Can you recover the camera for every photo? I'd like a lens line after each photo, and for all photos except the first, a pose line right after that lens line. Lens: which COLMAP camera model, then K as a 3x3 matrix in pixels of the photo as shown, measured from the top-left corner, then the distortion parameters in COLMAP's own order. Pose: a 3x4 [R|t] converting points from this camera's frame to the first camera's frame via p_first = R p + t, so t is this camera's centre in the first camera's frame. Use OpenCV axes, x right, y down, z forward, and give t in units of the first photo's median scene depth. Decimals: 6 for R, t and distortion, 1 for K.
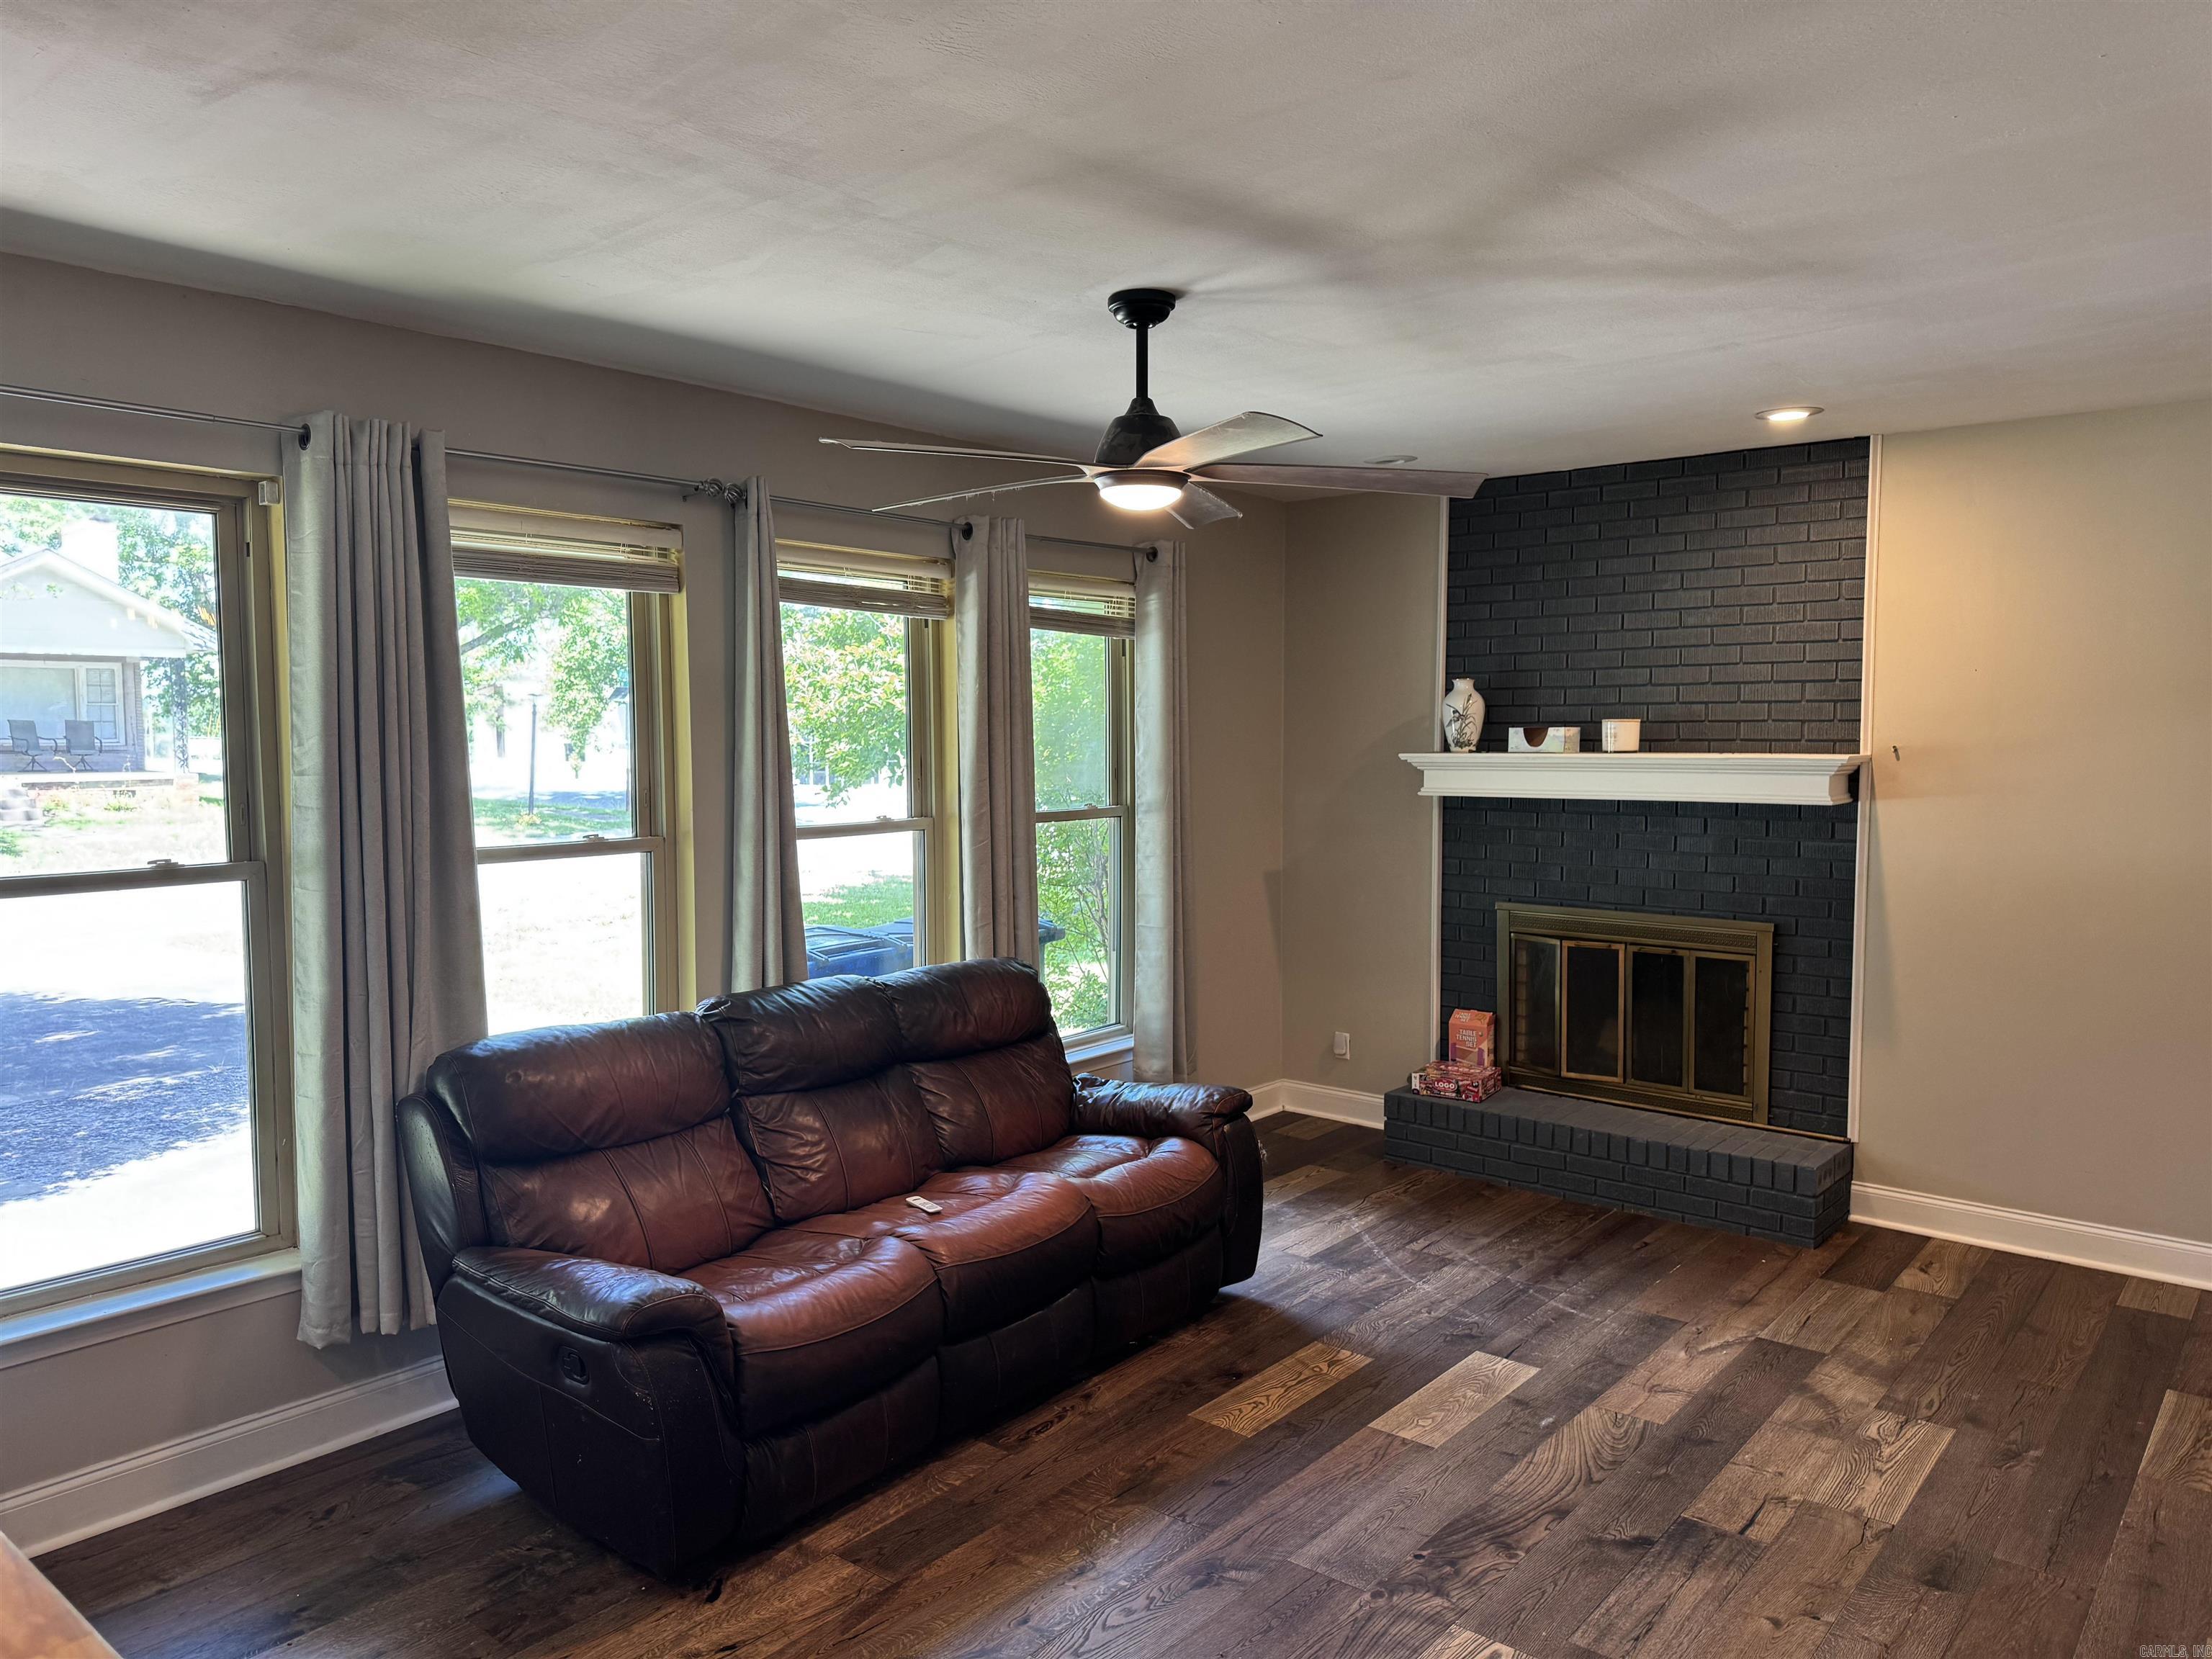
lens RADIAL K [[1541.9, 0, 1098.7], [0, 1541.9, 833.6], [0, 0, 1]] dist [0.083453, -0.106129]
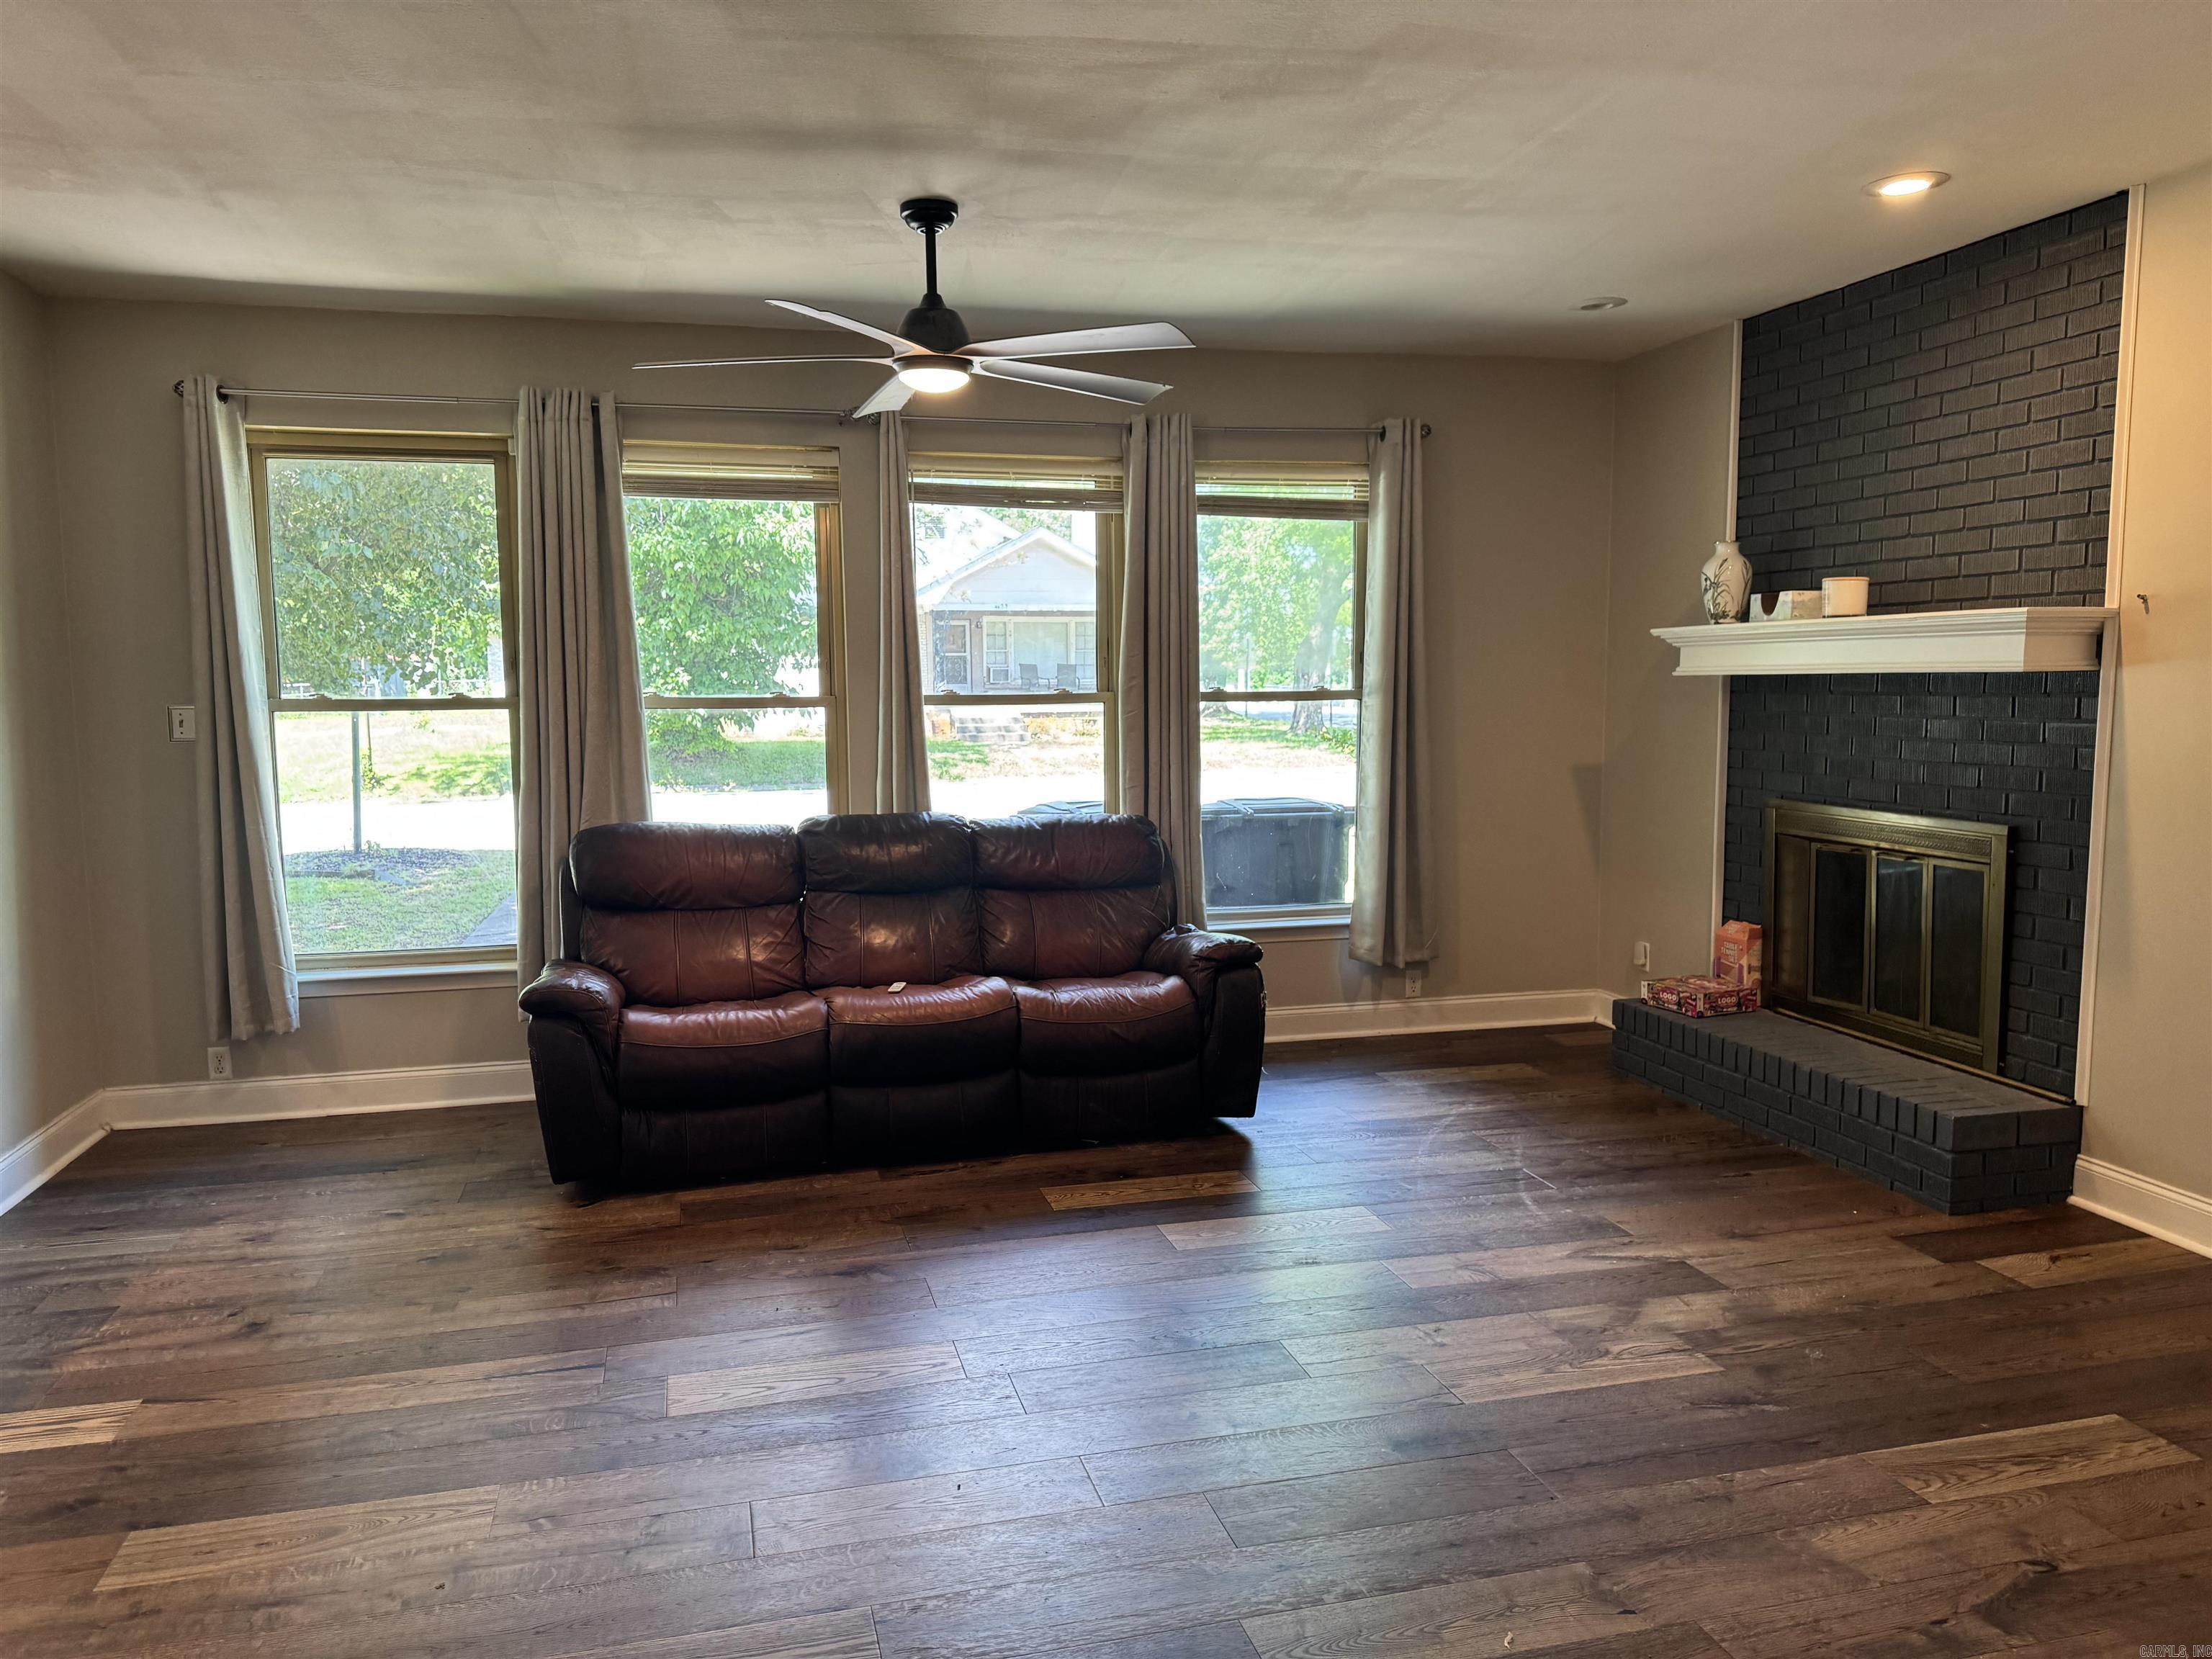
lens RADIAL K [[1541.9, 0, 1088.4], [0, 1541.9, 832.1], [0, 0, 1]] dist [0.083453, -0.106129]
pose [[0.809759, 0.053399, -0.584328, 0.549292], [-0.034042, 0.998448, 0.044069, 0.044060], [0.585774, -0.015793, 0.810320, 0.076088]]
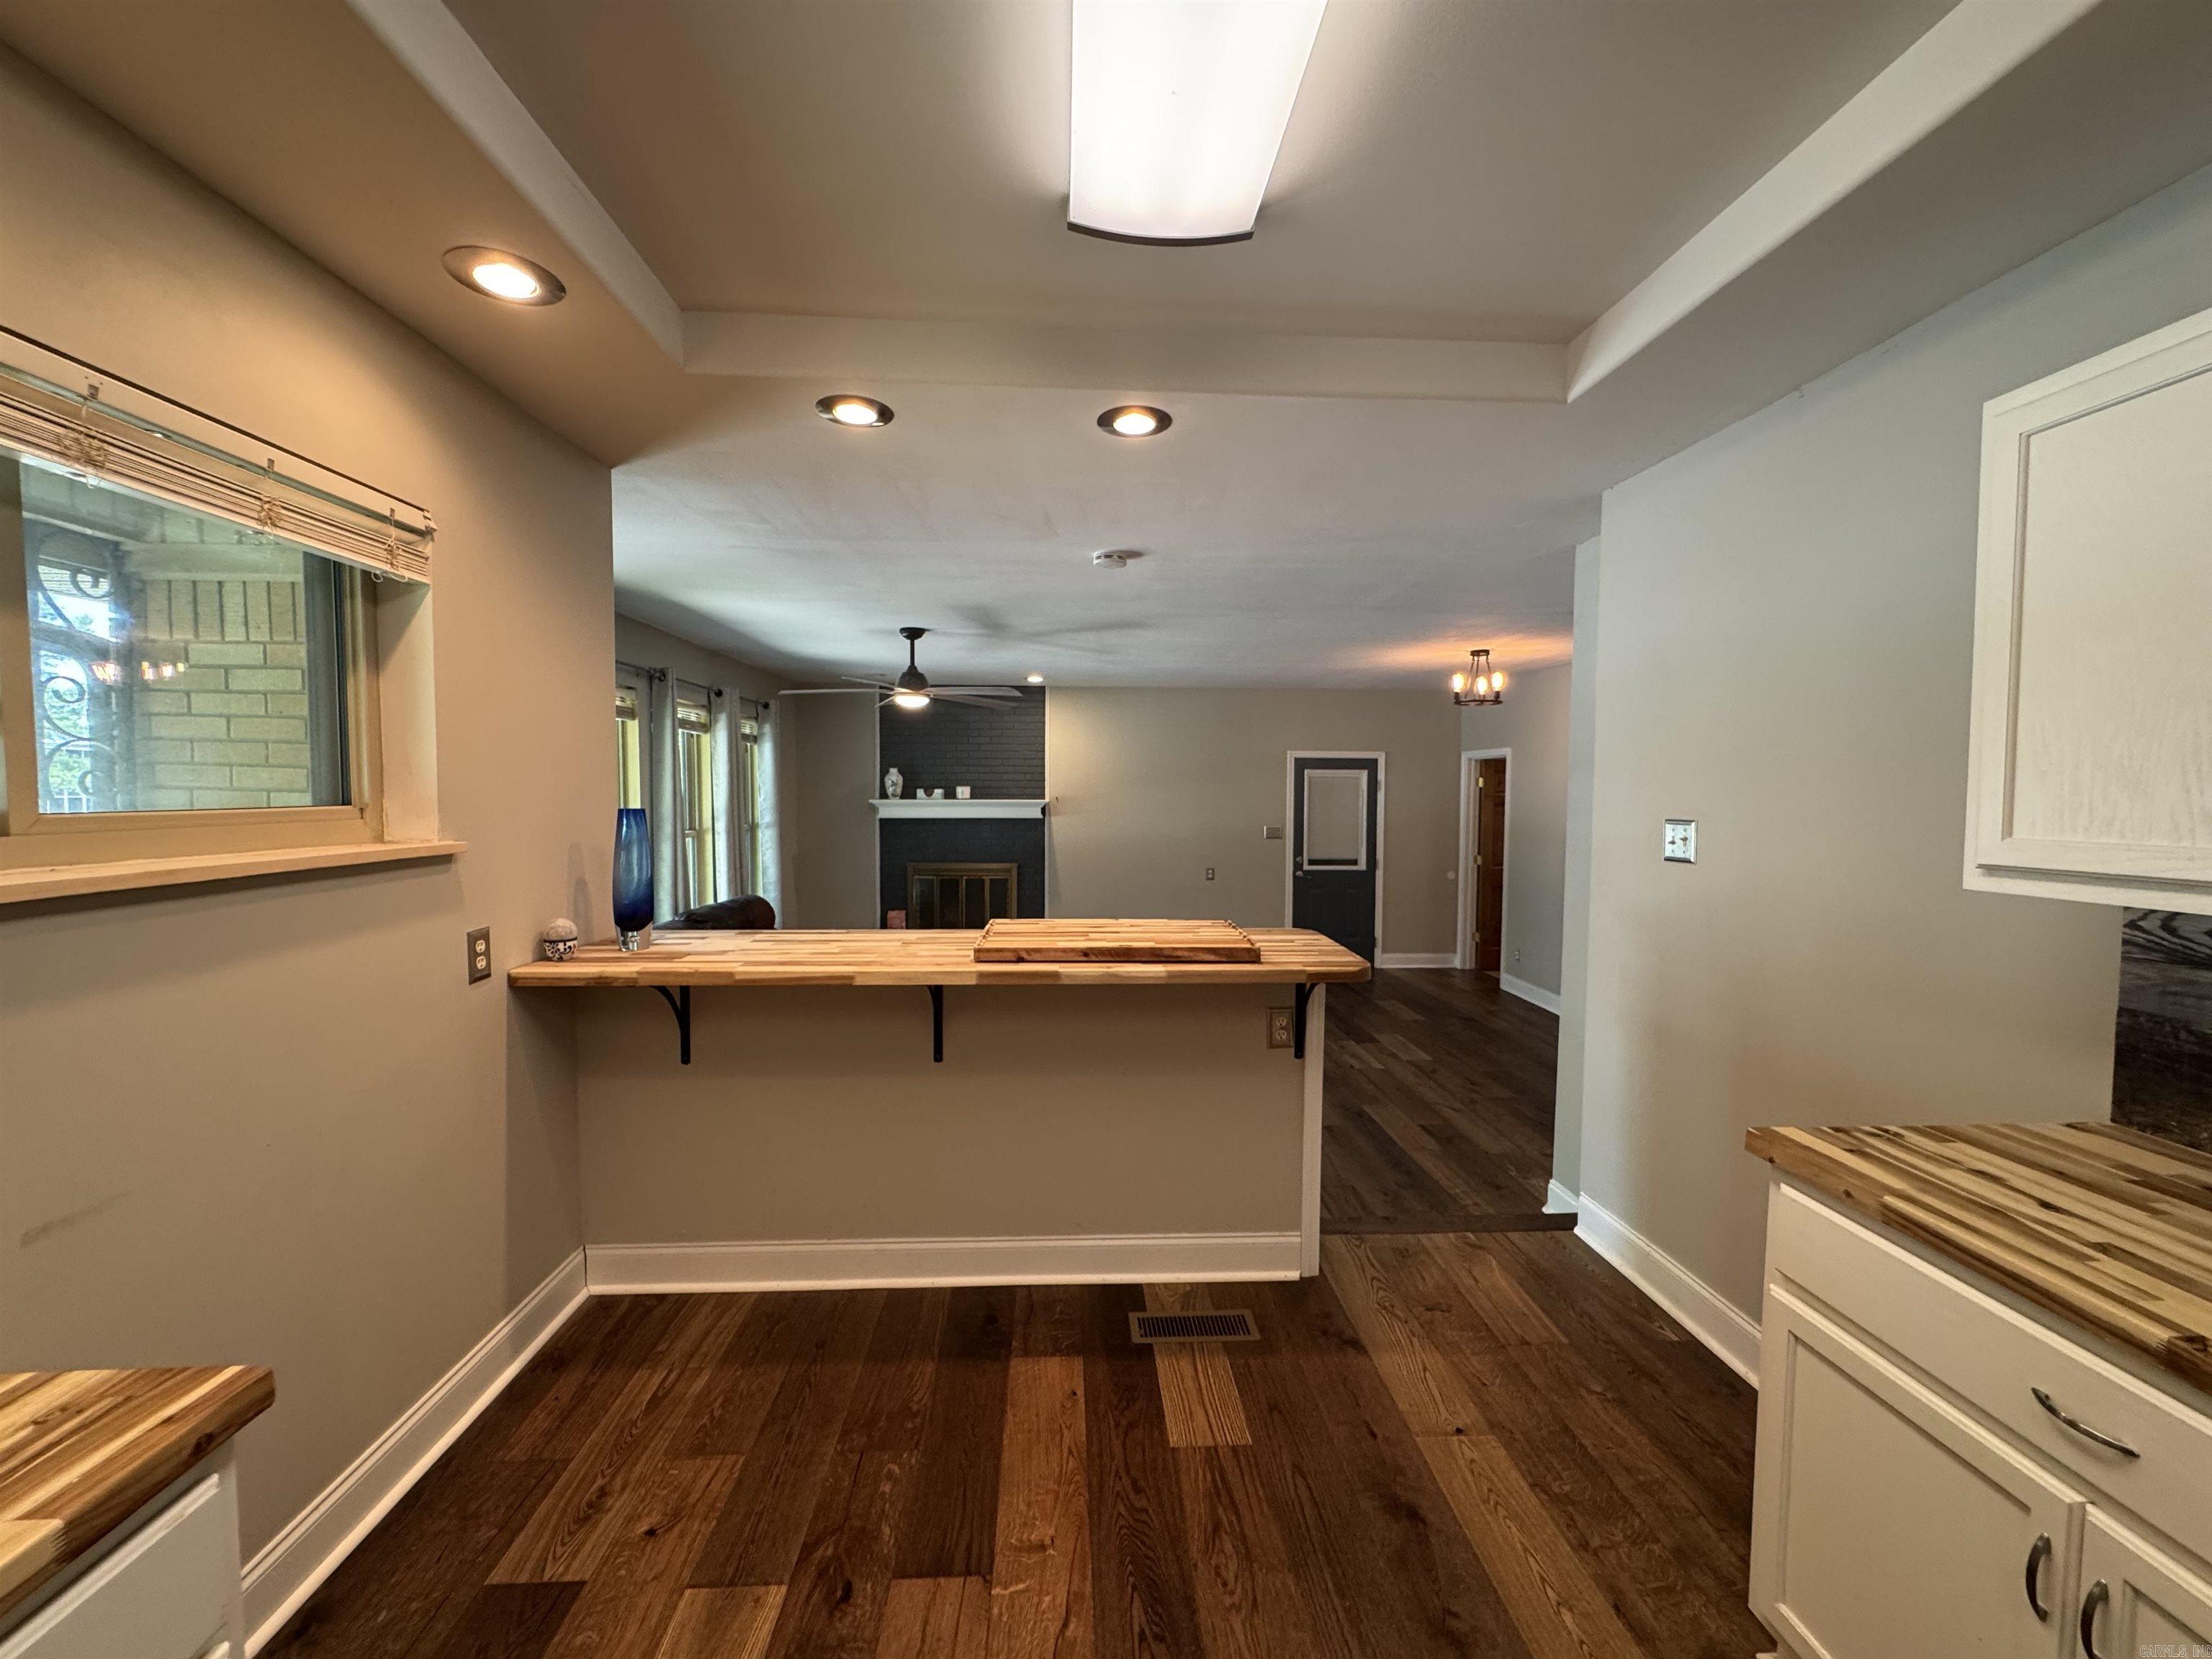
lens RADIAL K [[884.6, 0, 1103.5], [0, 884.6, 831.0], [0, 0, 1]] dist [-0.003681, 0.000191]
pose [[0.734263, -0.025102, 0.678401, -0.513542], [0.040810, 0.999141, -0.007200, 0.020588], [-0.677638, 0.032972, 0.734657, -0.225483]]
